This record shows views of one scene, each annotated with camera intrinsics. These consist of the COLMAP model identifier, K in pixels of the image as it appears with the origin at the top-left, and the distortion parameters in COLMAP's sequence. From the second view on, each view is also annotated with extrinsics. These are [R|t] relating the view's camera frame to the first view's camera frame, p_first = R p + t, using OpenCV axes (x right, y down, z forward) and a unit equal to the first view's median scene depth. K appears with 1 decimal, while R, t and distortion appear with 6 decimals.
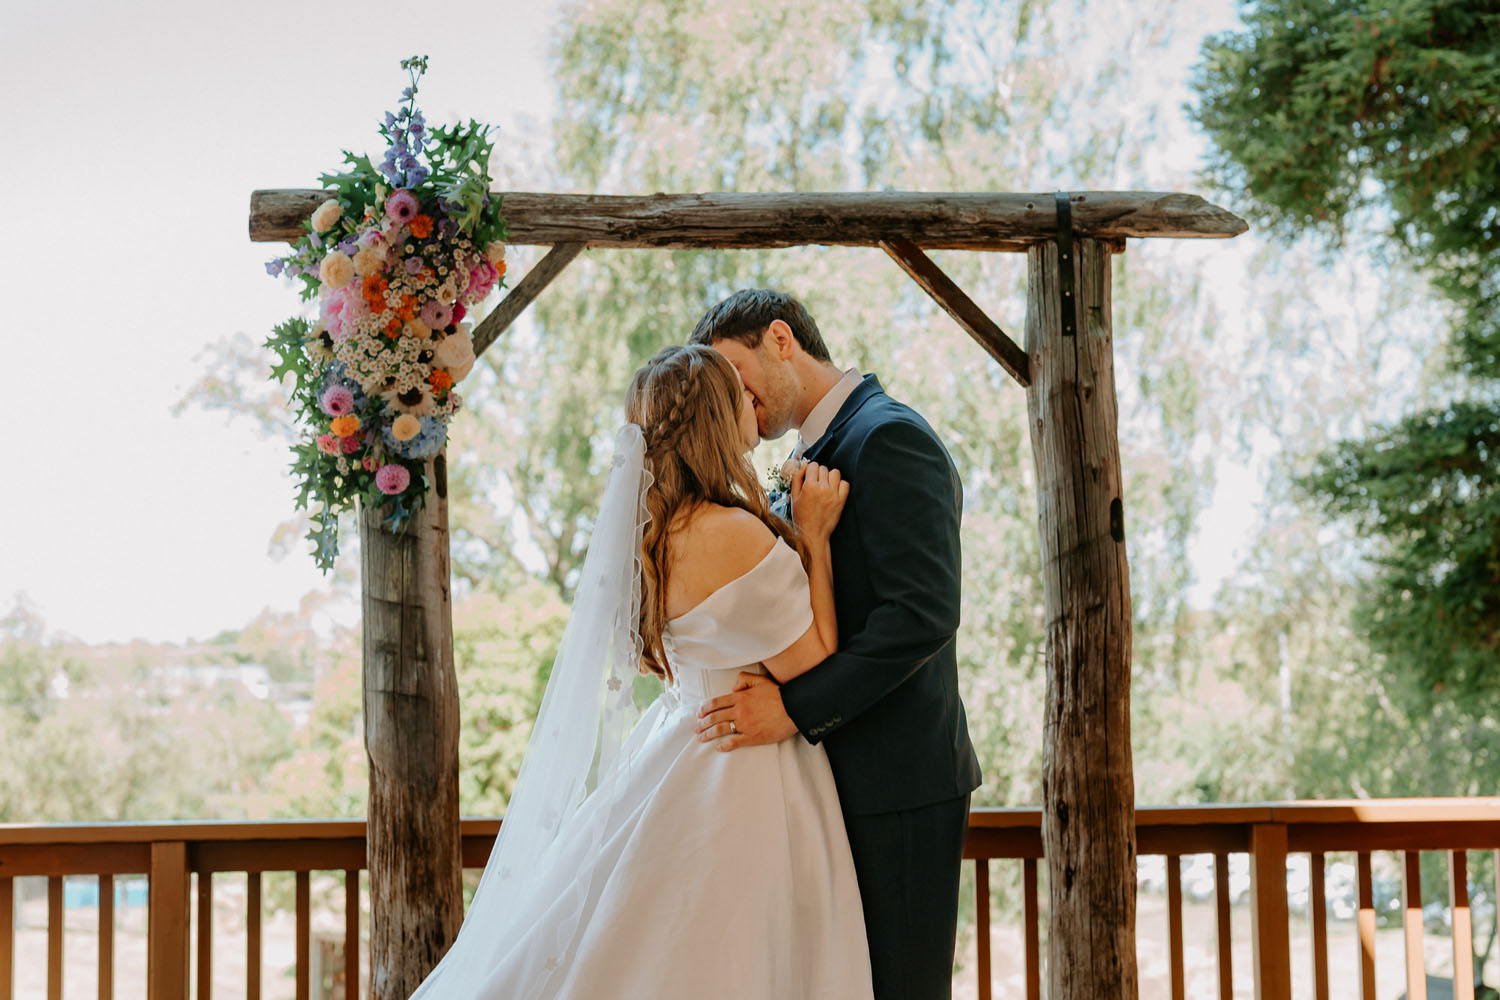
lens RADIAL K [[1974.5, 0, 750.0], [0, 1974.5, 500.0], [0, 0, 1]] dist [0.001592, 0.098580]
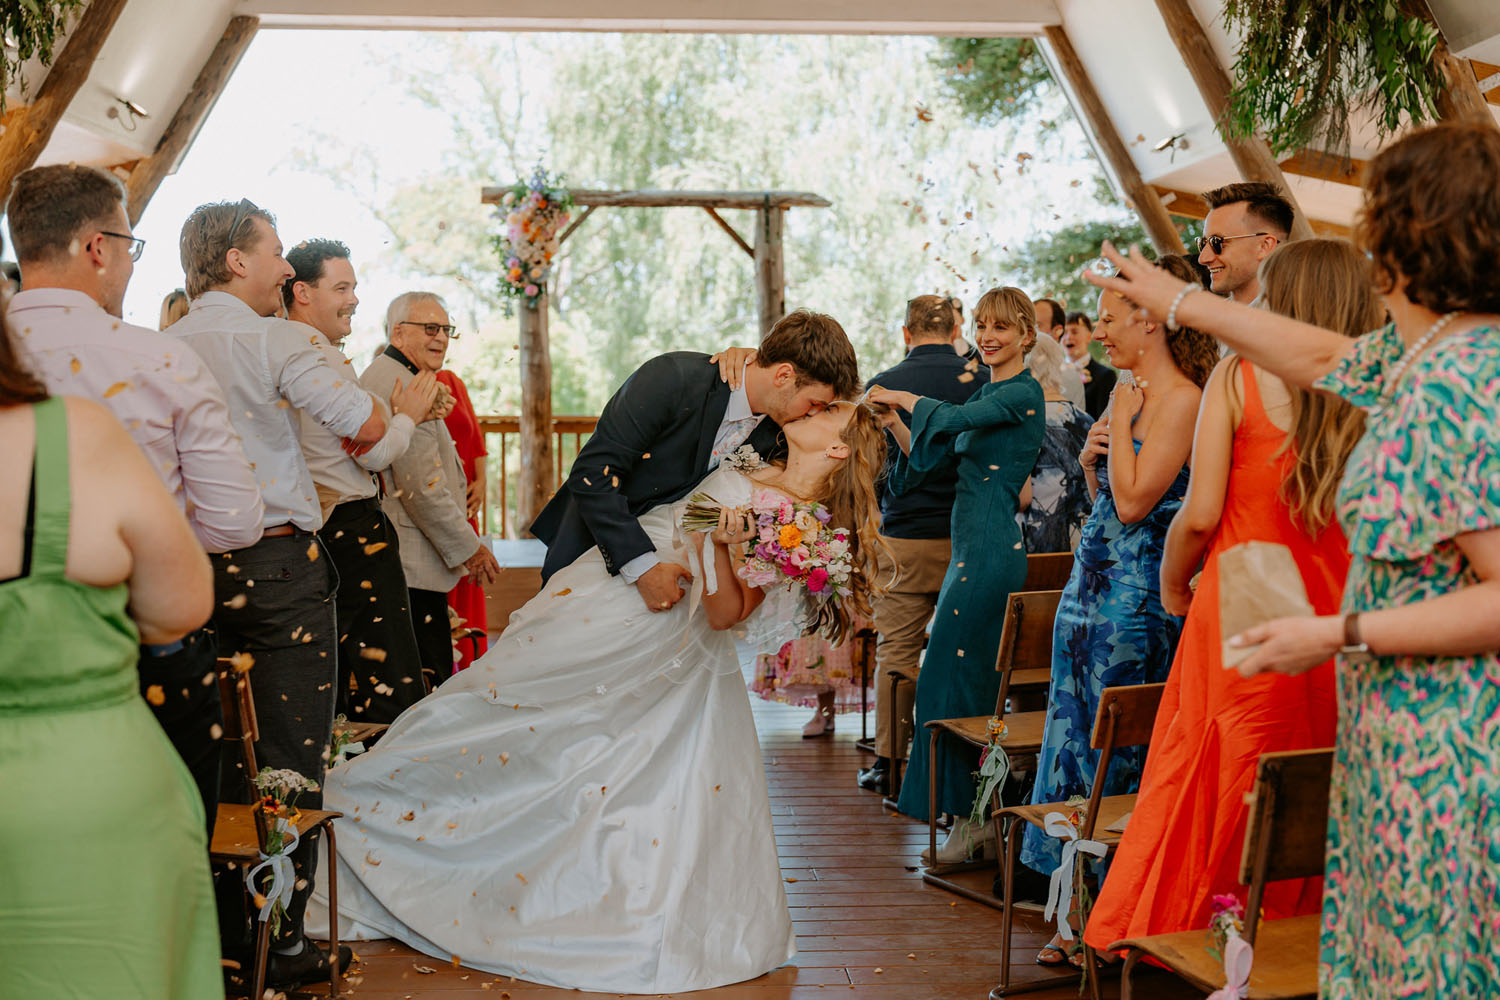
lens RADIAL K [[1974.5, 0, 750.0], [0, 1974.5, 500.0], [0, 0, 1]] dist [0.001592, 0.098580]
pose [[0.999756, 0.017870, 0.012958, 0.107495], [-0.019535, 0.989604, 0.142485, -0.123112], [-0.010277, -0.142703, 0.989712, -1.897522]]
